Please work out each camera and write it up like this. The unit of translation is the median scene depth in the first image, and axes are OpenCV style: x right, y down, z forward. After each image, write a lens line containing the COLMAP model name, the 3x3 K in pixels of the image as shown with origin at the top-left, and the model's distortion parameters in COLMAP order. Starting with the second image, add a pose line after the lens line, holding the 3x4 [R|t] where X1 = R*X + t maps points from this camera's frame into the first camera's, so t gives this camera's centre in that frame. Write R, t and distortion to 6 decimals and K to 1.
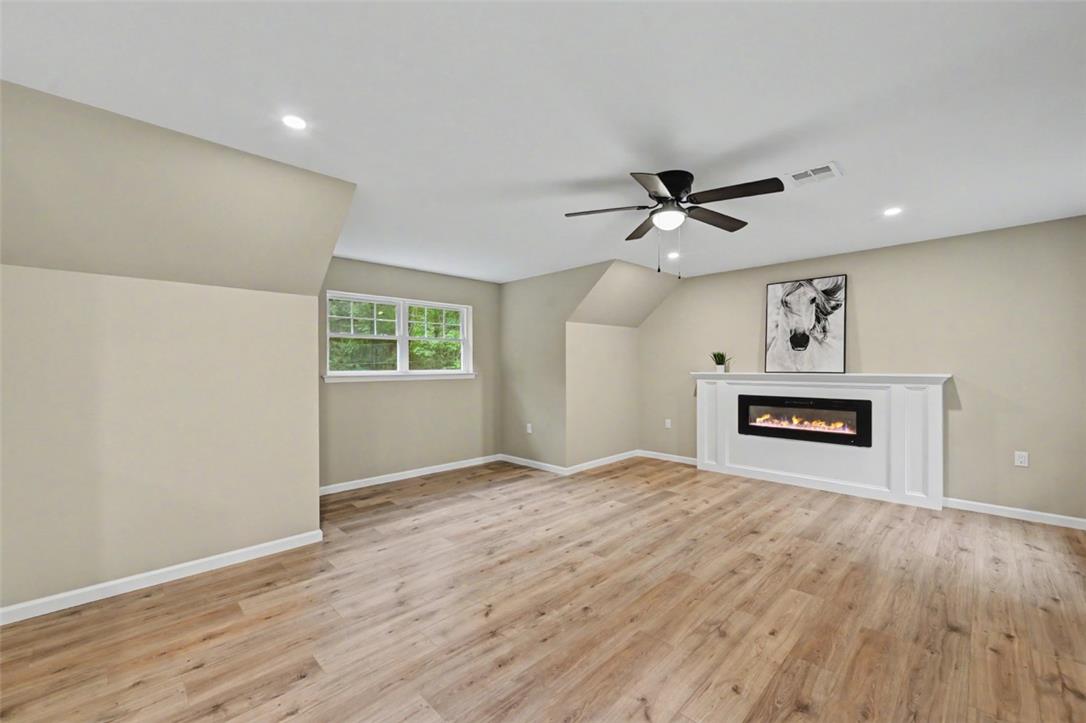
lens RADIAL K [[440.9, 0, 542.8], [0, 440.9, 366.4], [0, 0, 1]] dist [0.000214, 0.000093]
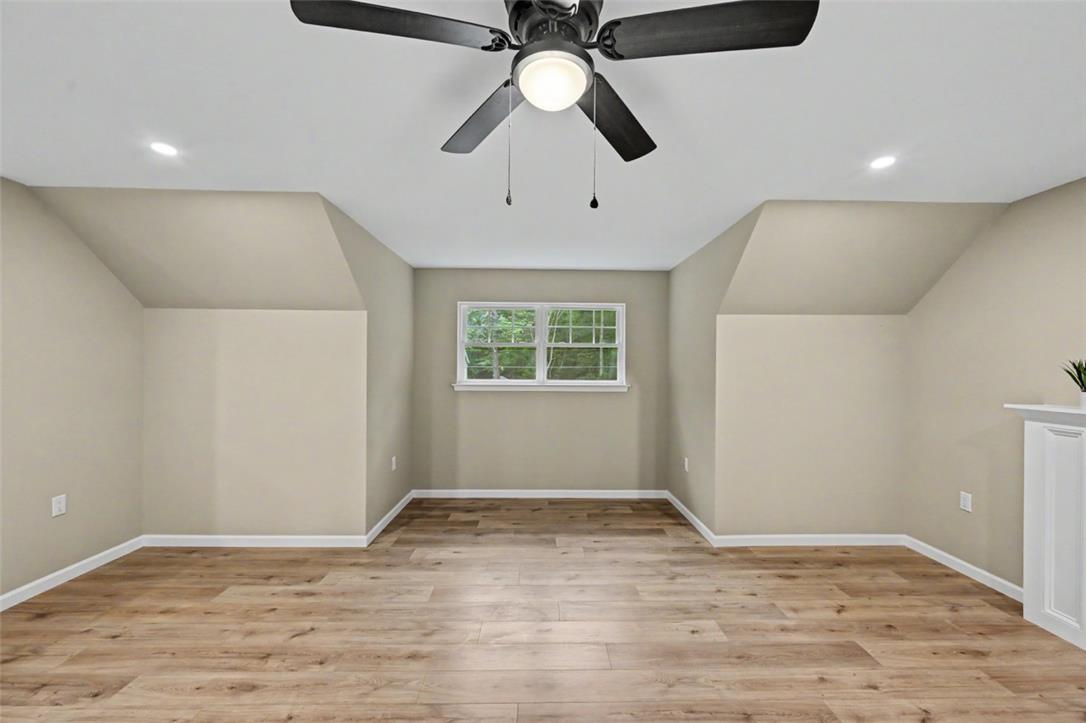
lens RADIAL K [[427.3, 0, 543.3], [0, 427.3, 365.2], [0, 0, 1]] dist [-0.001280, -0.000120]
pose [[0.721782, 0.009143, -0.692060, 0.369979], [-0.011321, 0.999935, 0.001403, -0.027982], [0.692028, 0.006822, 0.721838, 0.427070]]
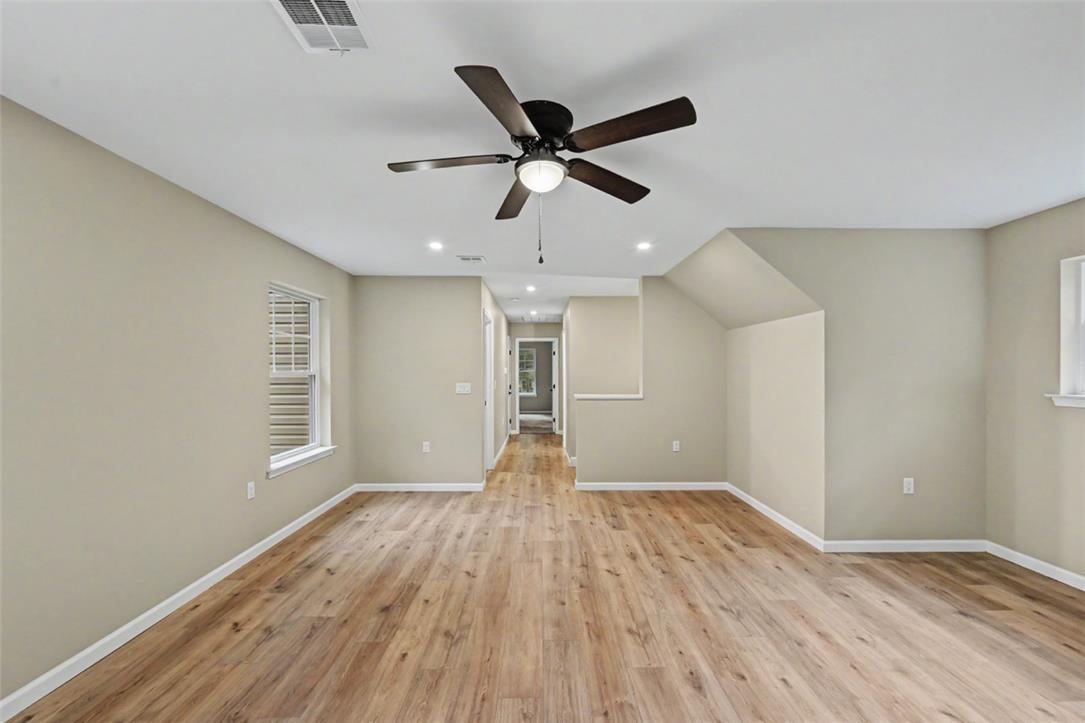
lens RADIAL K [[432.0, 0, 545.7], [0, 432.0, 368.4], [0, 0, 1]] dist [-0.001341, 0.000052]
pose [[-0.694191, 0.000977, -0.719790, 0.489393], [0.003713, 0.999991, -0.002223, -0.017927], [0.719781, -0.004216, -0.694188, 0.934141]]
